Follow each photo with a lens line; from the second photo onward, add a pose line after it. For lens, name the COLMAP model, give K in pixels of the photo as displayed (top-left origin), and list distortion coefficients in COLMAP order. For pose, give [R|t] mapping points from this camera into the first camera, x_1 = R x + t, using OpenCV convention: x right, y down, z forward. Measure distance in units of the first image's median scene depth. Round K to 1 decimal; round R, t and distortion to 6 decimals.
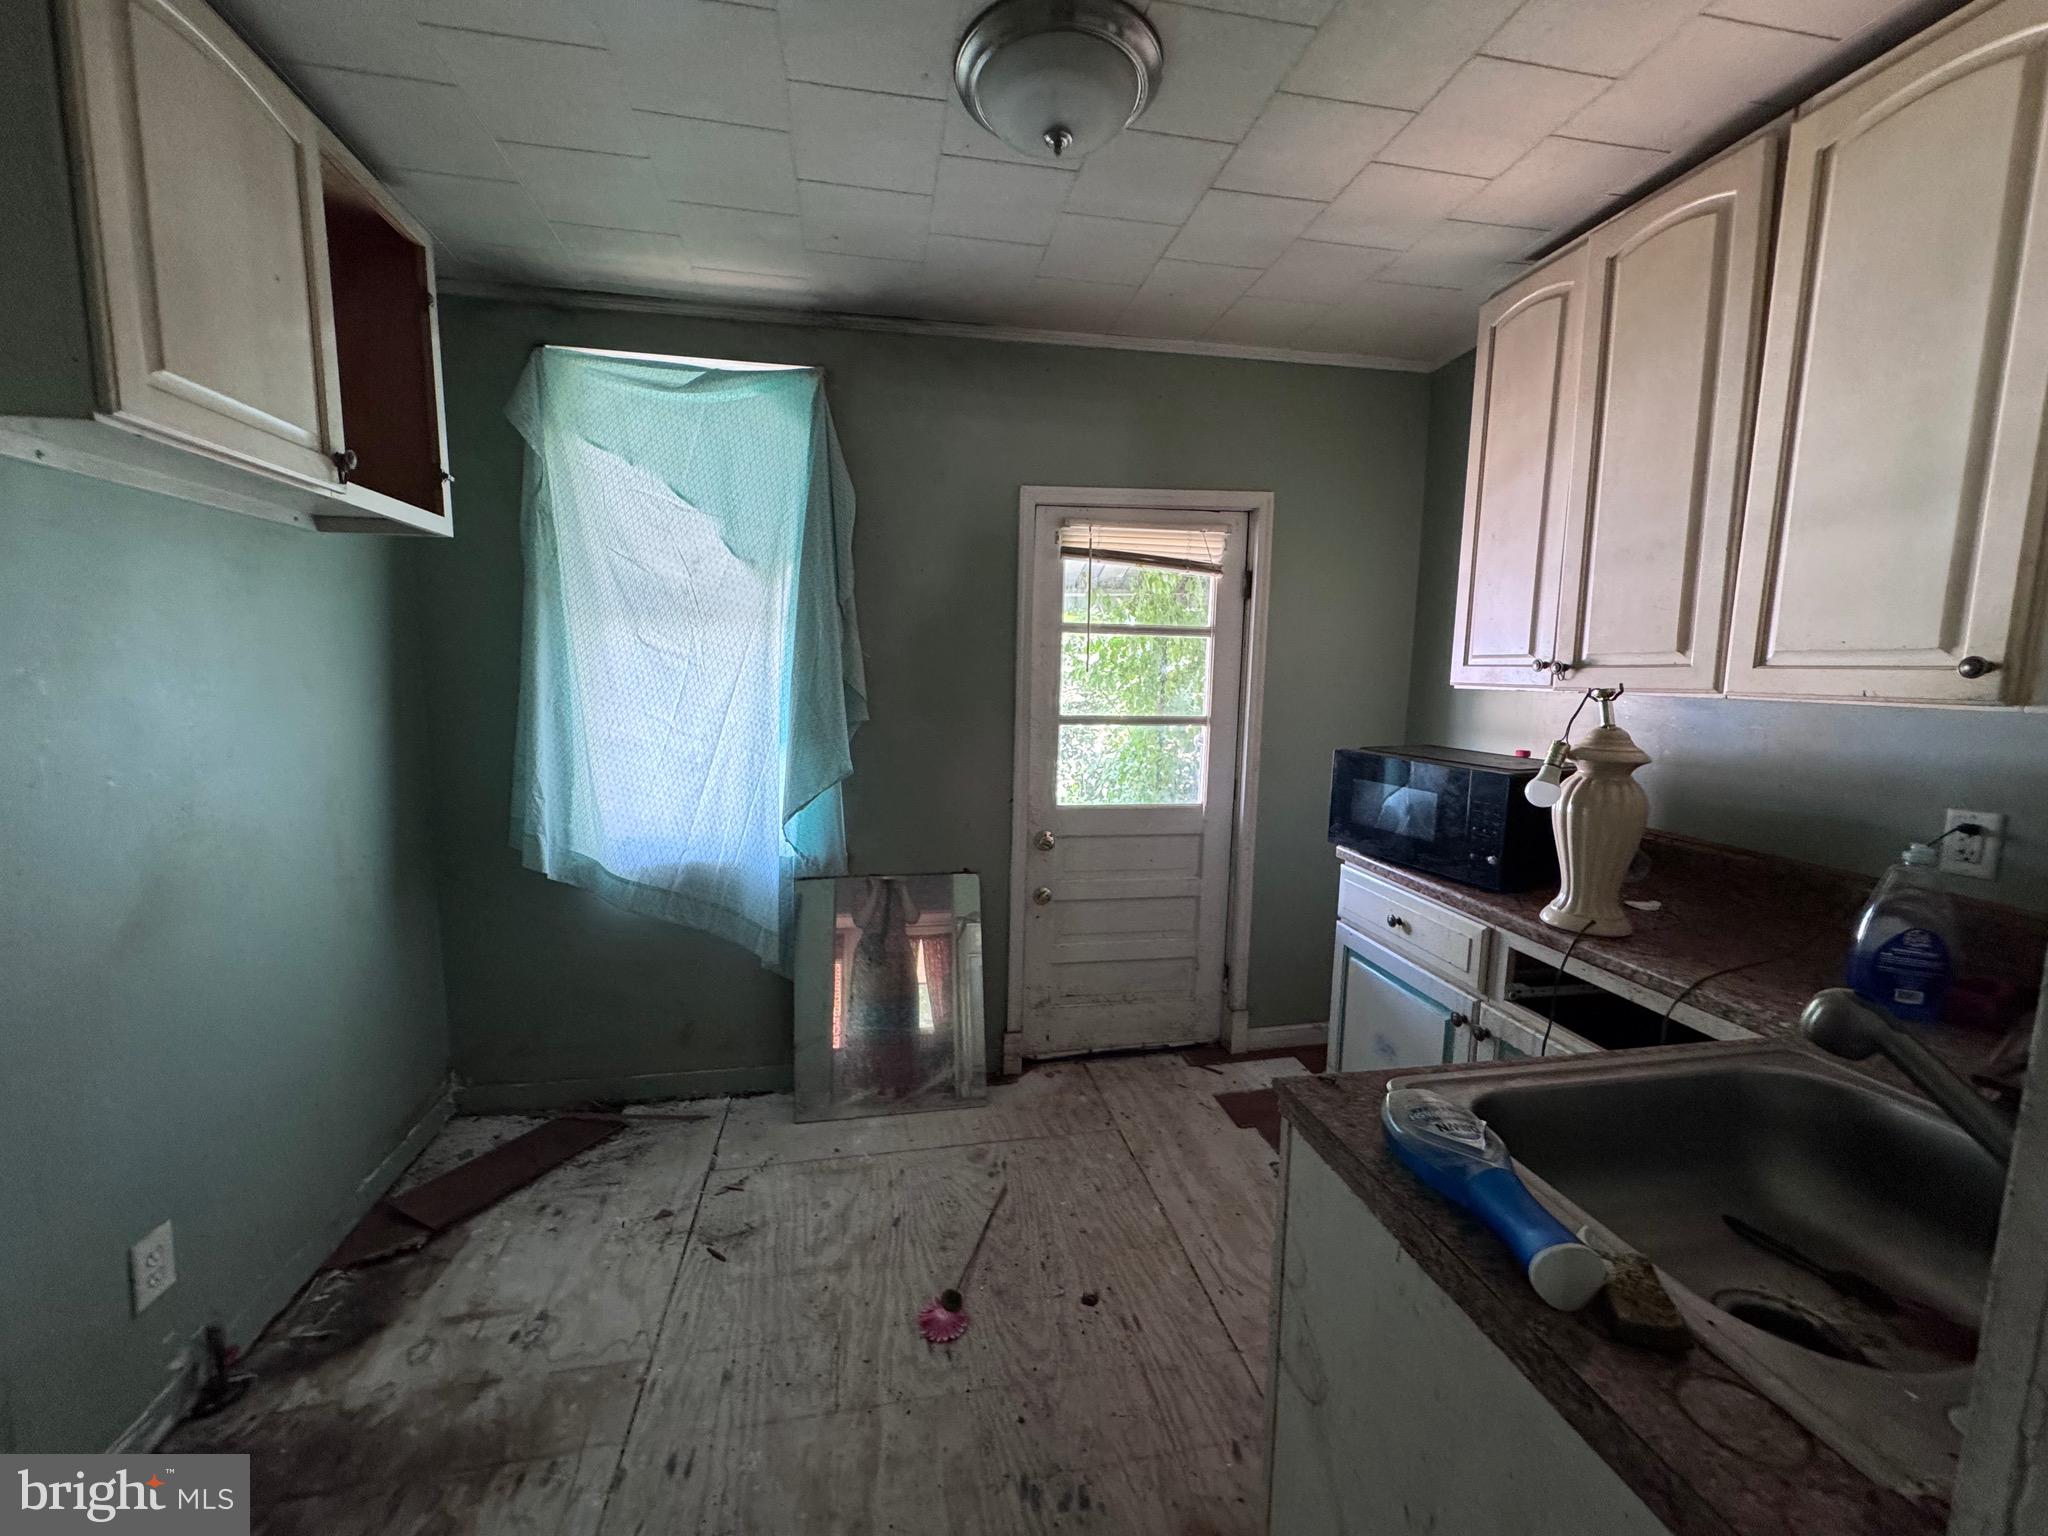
lens RADIAL K [[818.5, 0, 1025.5], [0, 818.5, 765.2], [0, 0, 1]] dist [-0.003004, 0.000117]
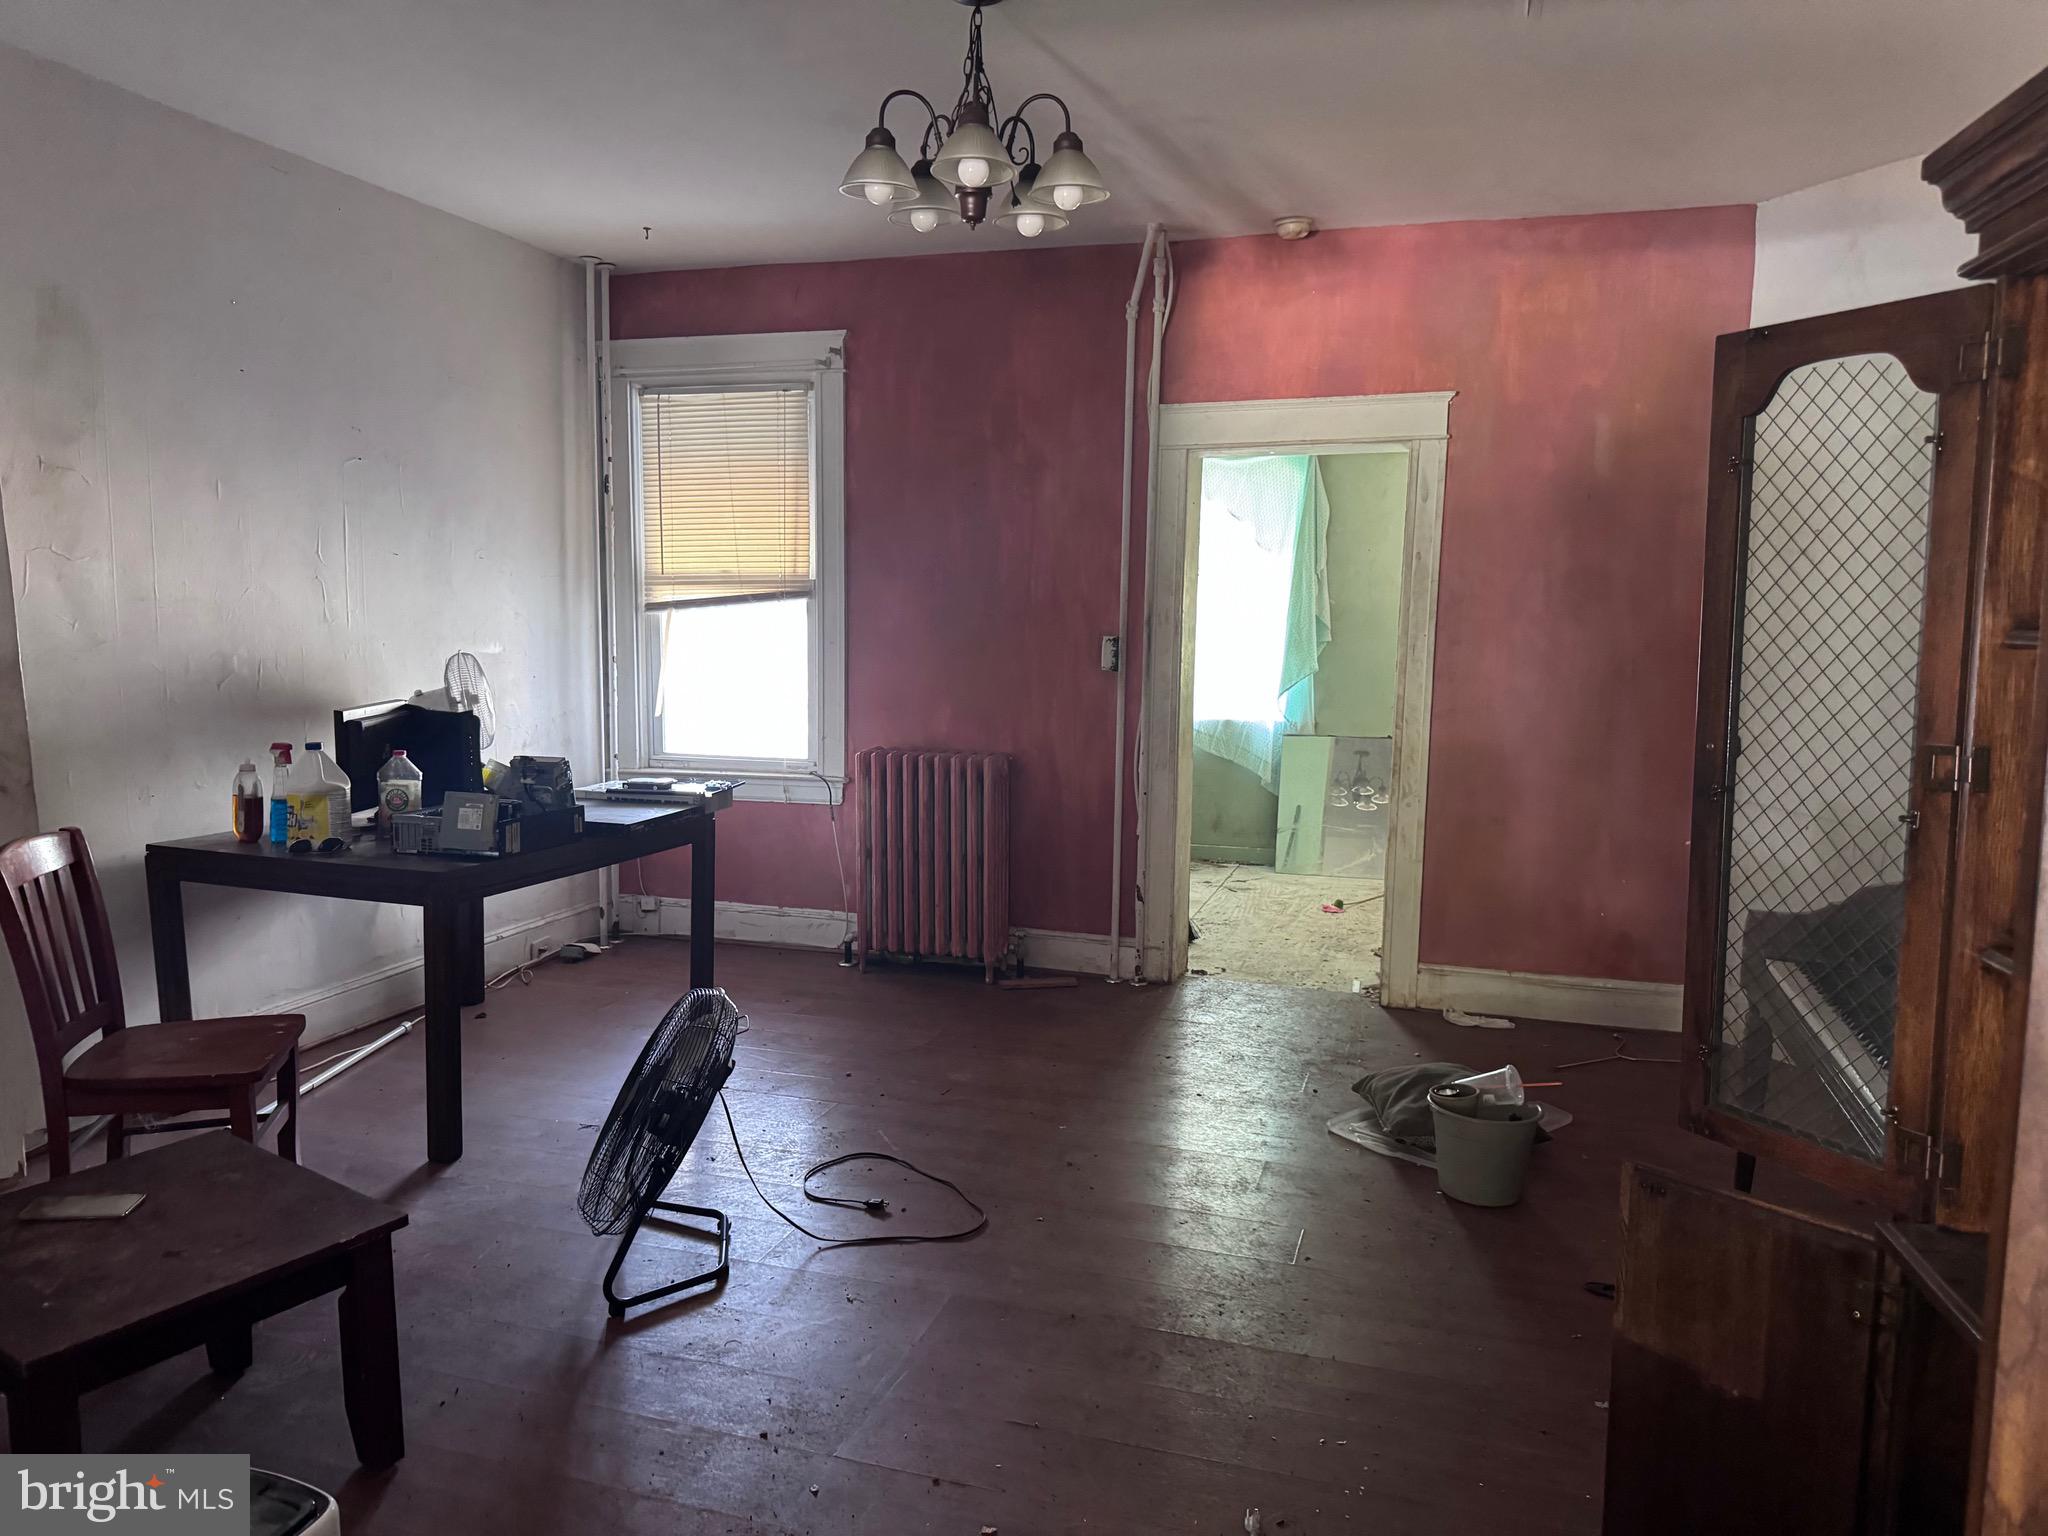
lens RADIAL K [[1434.5, 0, 1022.1], [0, 1434.5, 766.1], [0, 0, 1]] dist [0.051445, 0.000027]
pose [[0.890534, 0.044794, -0.452706, 0.023766], [-0.049270, 0.998784, 0.001906, 0.009136], [0.452240, 0.020607, 0.891658, -0.076793]]
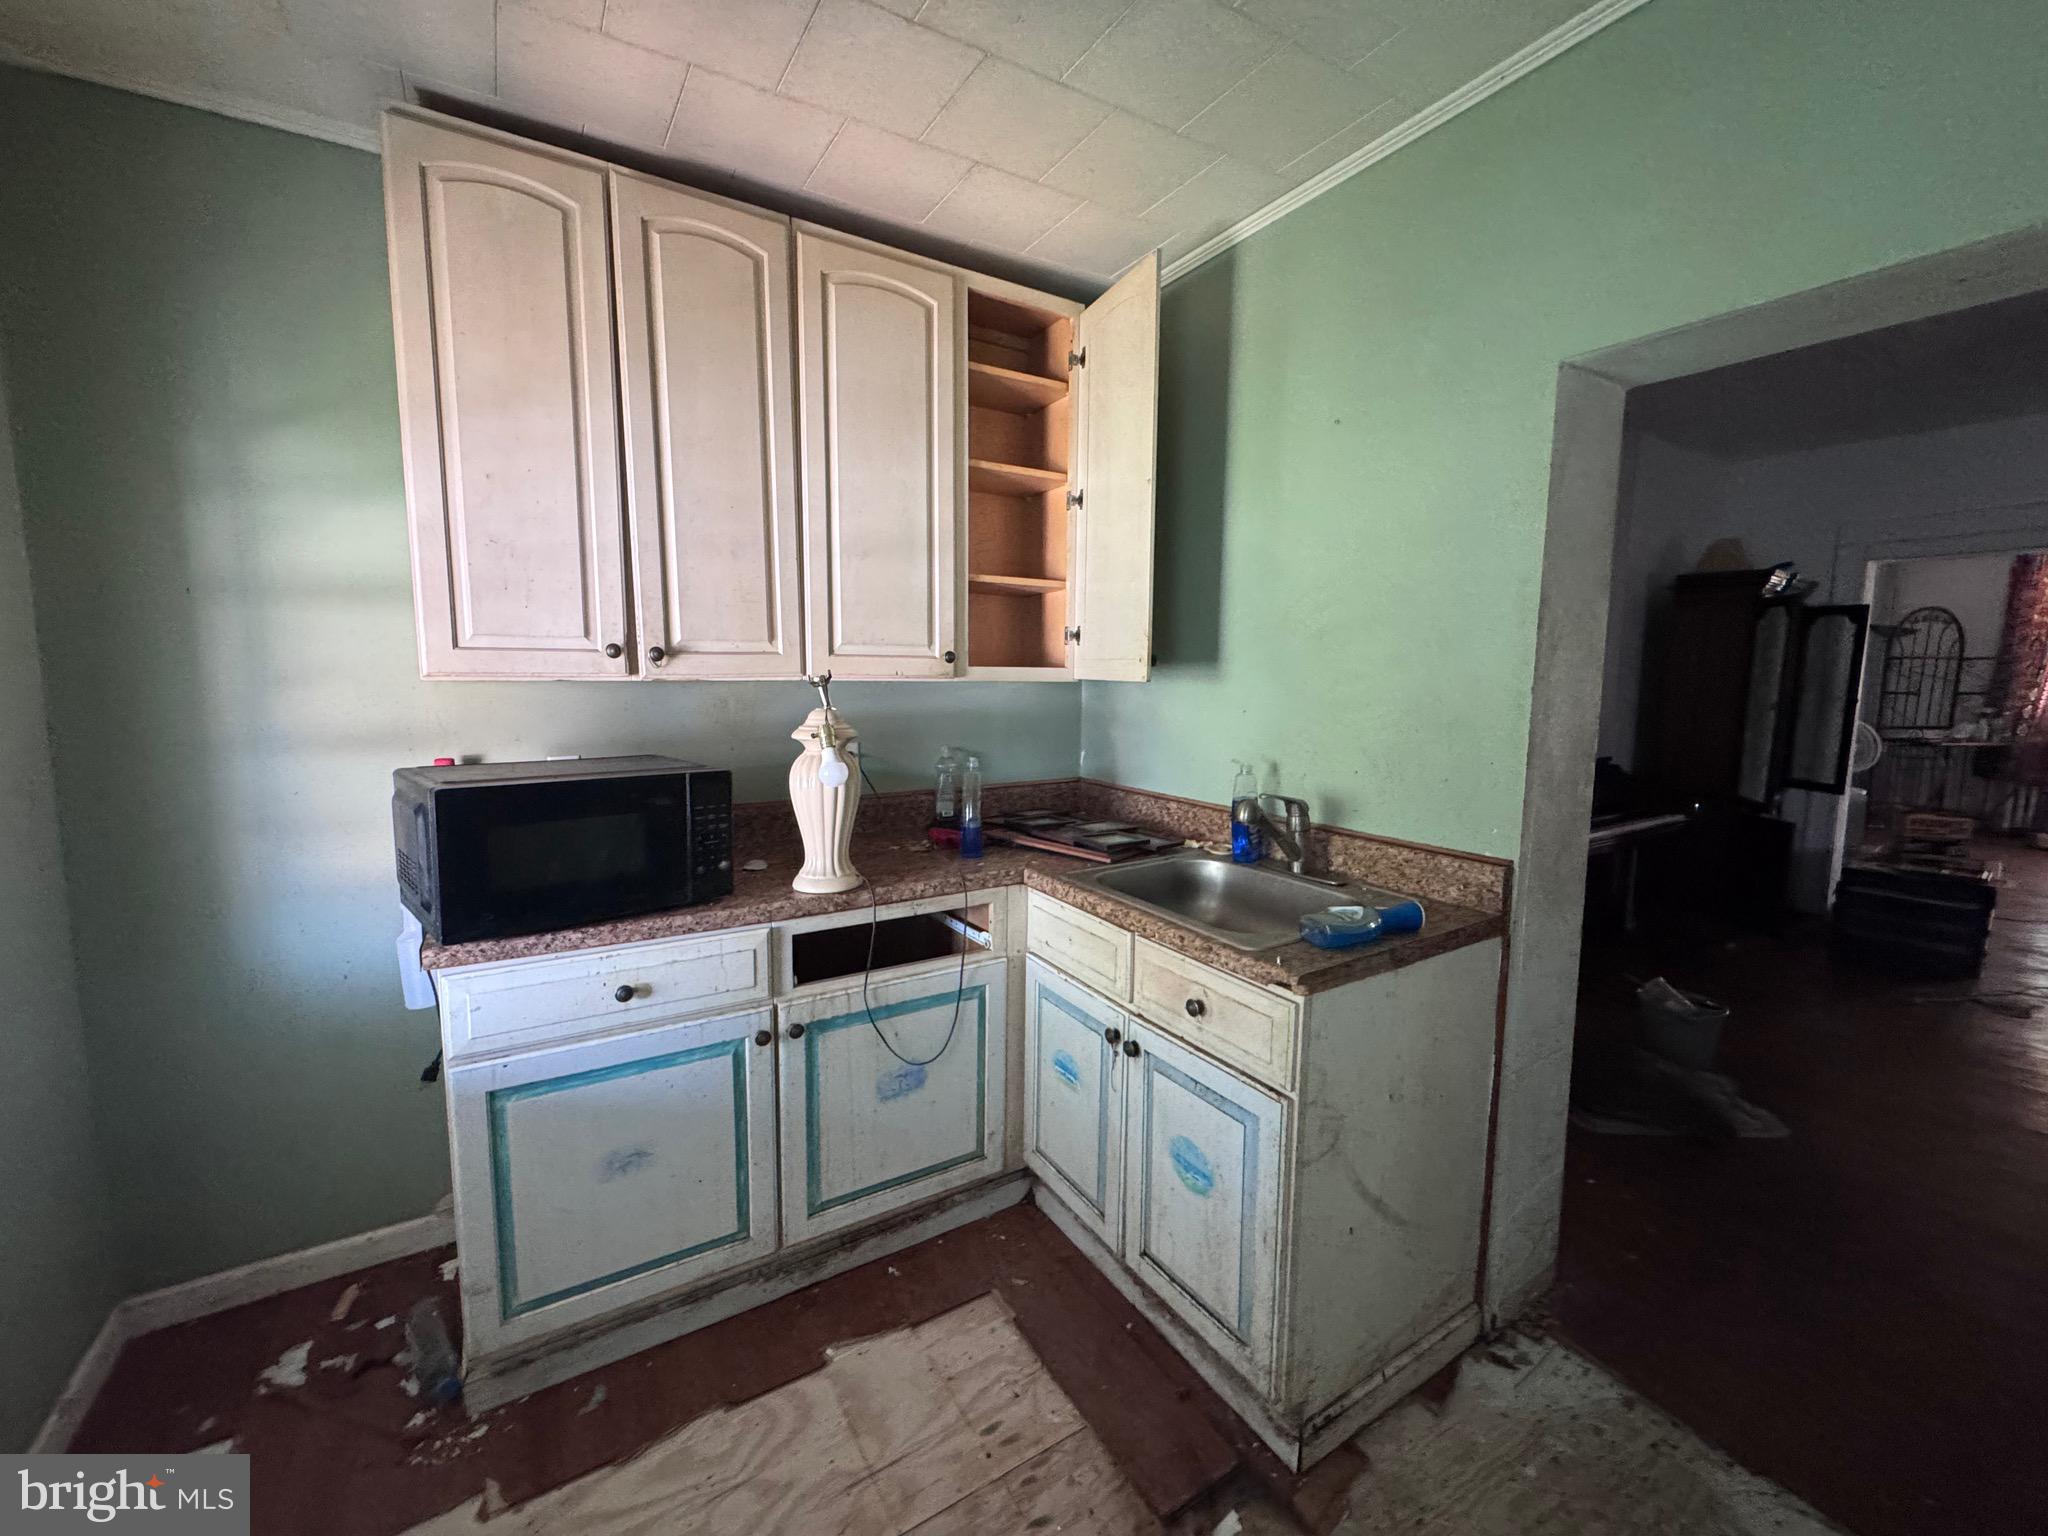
lens RADIAL K [[818.5, 0, 1021.8], [0, 818.5, 759.3], [0, 0, 1]] dist [-0.003004, 0.000117]
pose [[-0.355530, -0.126981, 0.925999, -0.411085], [0.097718, 0.980249, 0.171939, -0.134259], [-0.929543, 0.151616, -0.336099, 1.045740]]
